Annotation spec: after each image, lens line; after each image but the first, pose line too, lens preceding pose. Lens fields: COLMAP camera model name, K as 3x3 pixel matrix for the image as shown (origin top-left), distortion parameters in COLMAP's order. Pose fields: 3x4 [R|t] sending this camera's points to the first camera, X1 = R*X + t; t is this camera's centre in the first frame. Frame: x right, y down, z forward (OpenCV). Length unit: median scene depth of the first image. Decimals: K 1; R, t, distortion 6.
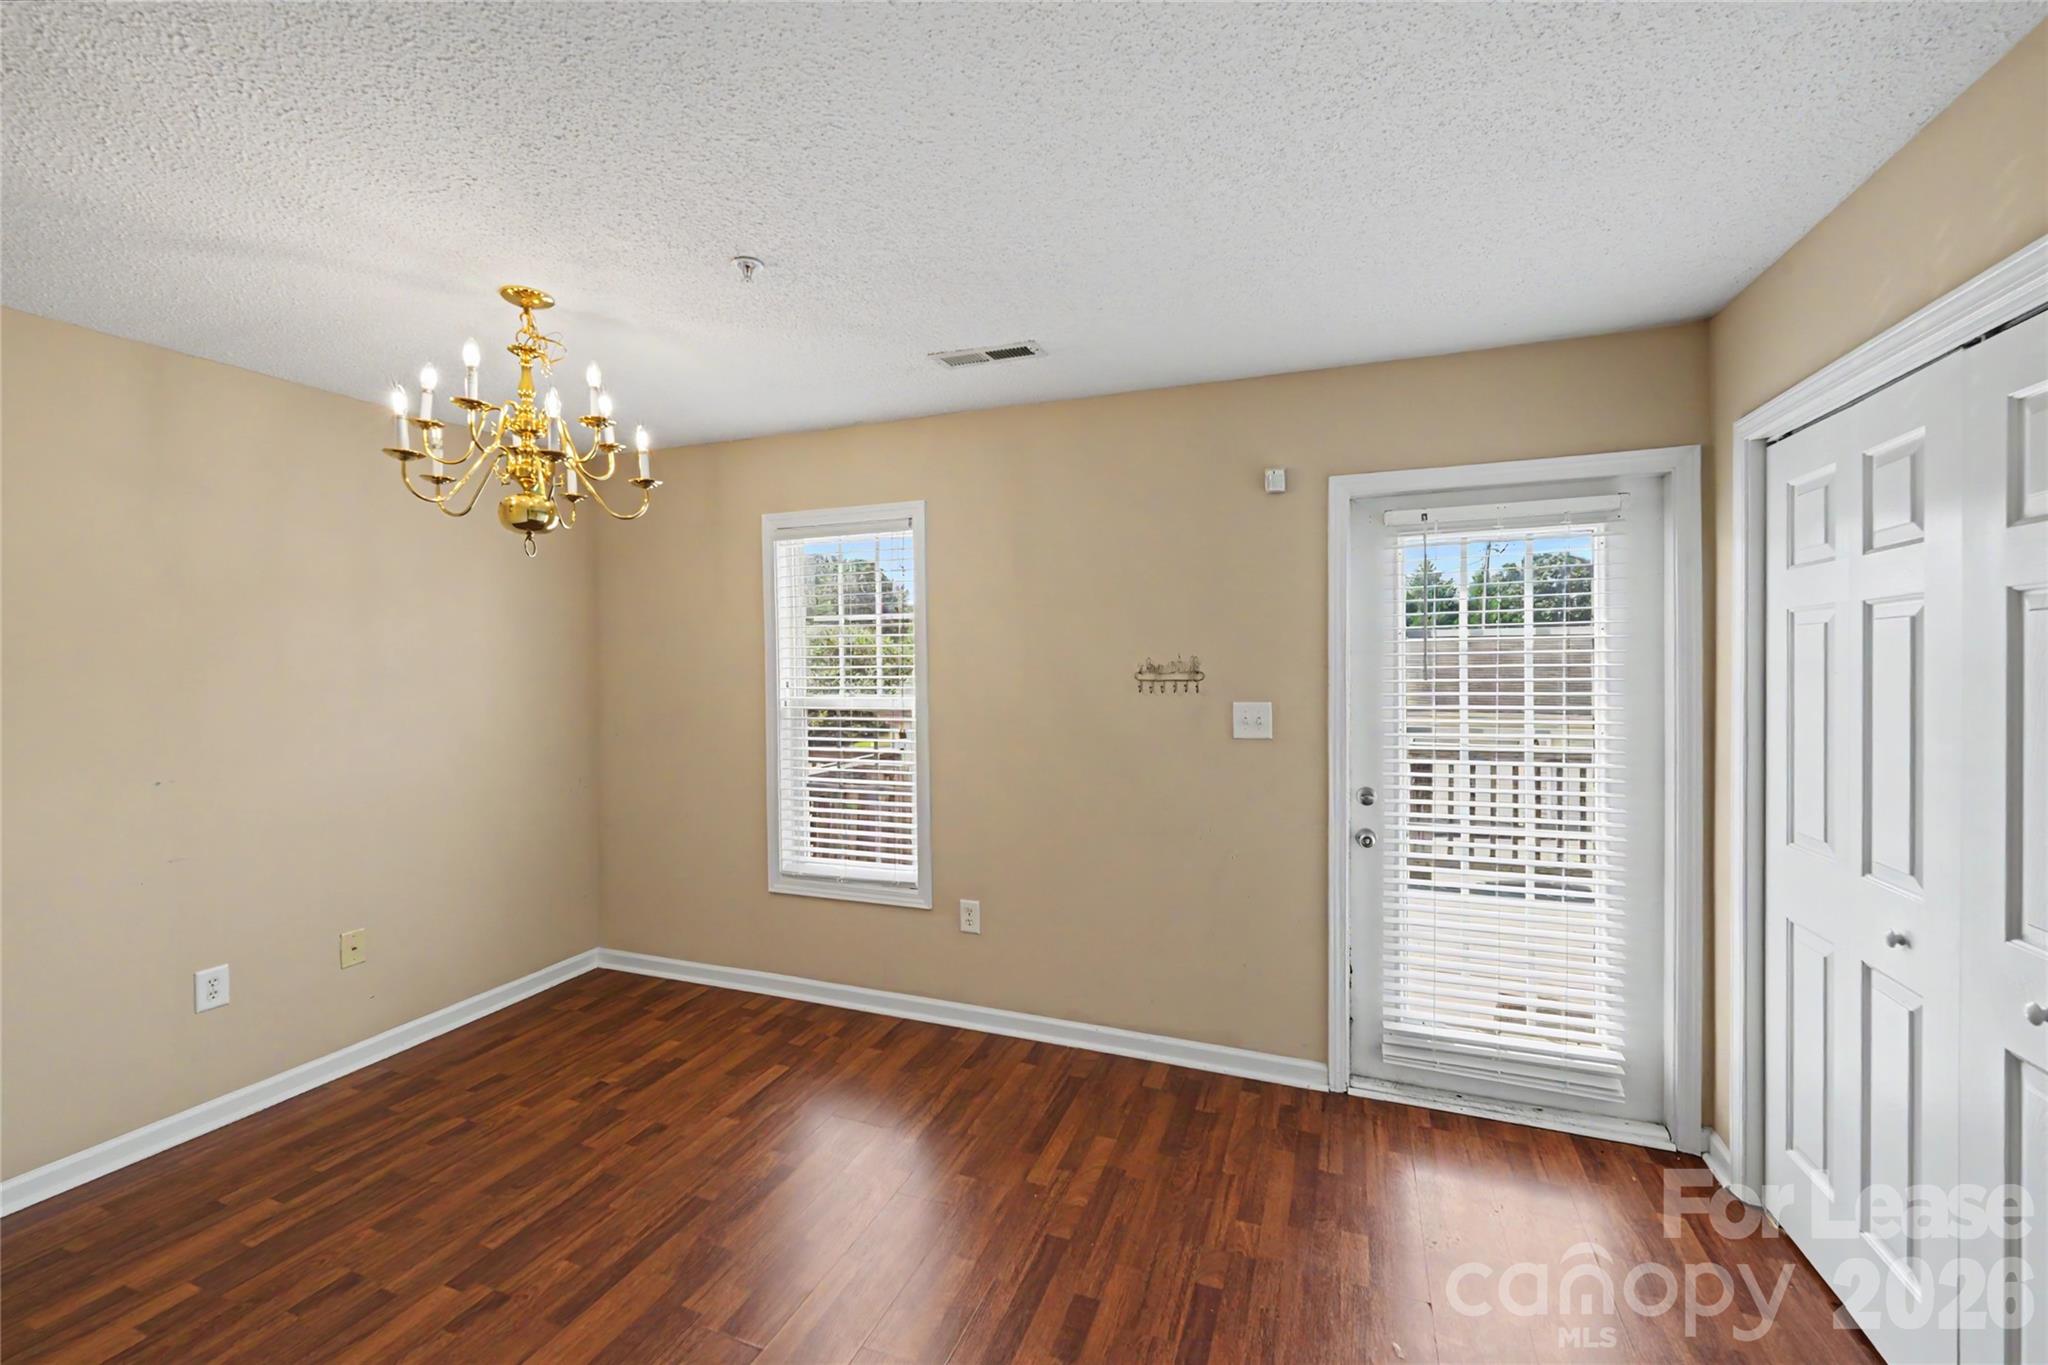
lens RADIAL K [[832.3, 0, 1022.9], [0, 832.3, 677.0], [0, 0, 1]] dist [-0.000730, -0.000249]
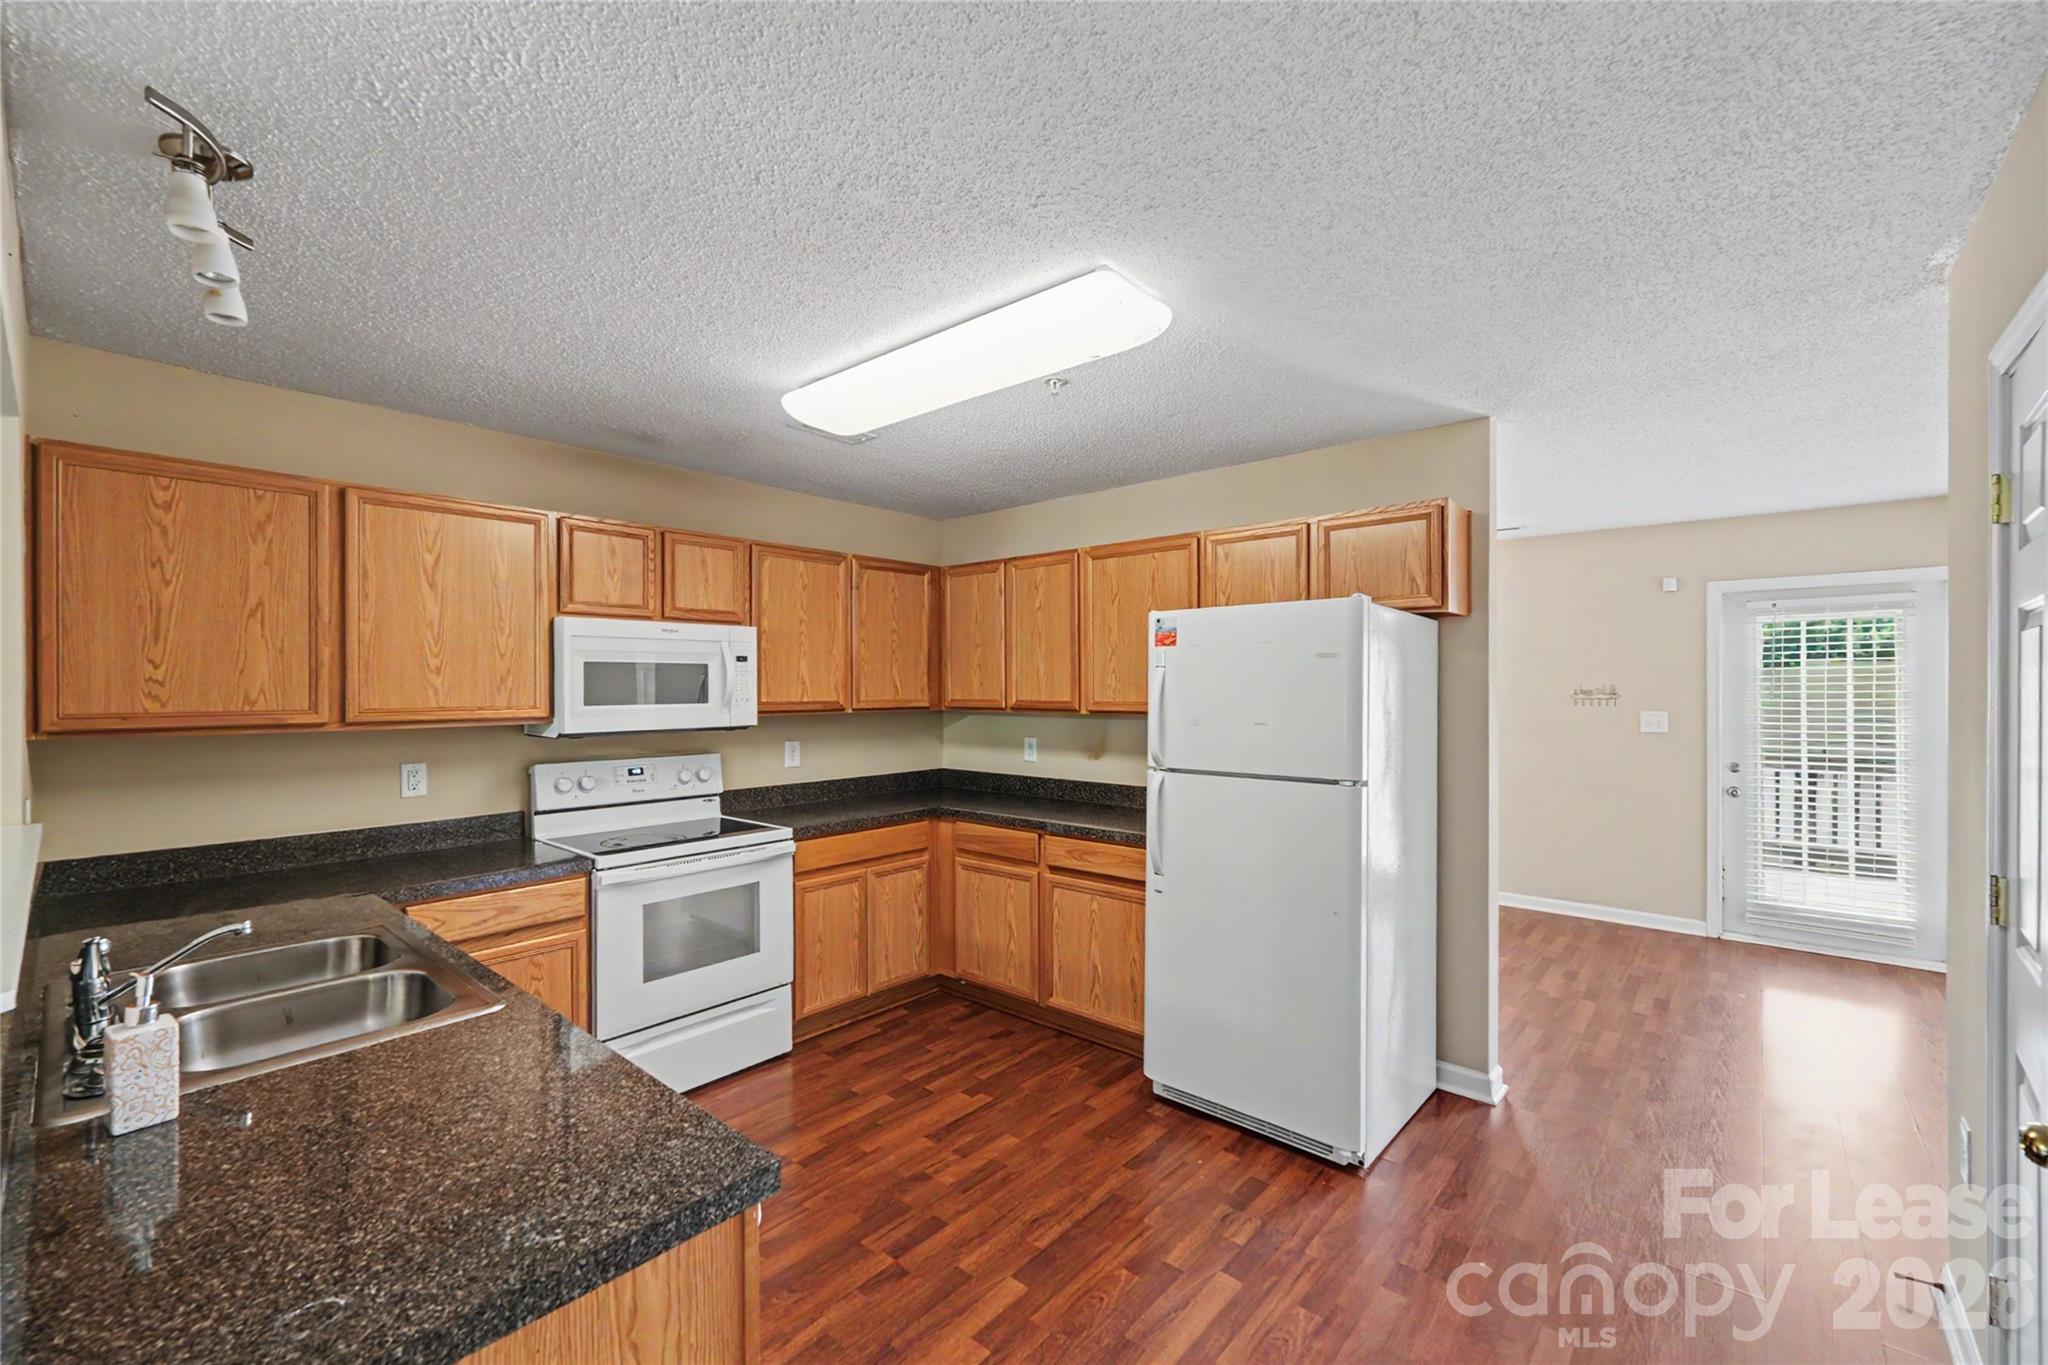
lens RADIAL K [[832.3, 0, 1025.1], [0, 832.3, 681.4], [0, 0, 1]] dist [-0.000730, -0.000249]
pose [[0.938862, 0.005144, -0.344256, -0.384207], [-0.009825, 0.999881, -0.011853, 0.001539], [0.344154, 0.014510, 0.938801, -1.159110]]
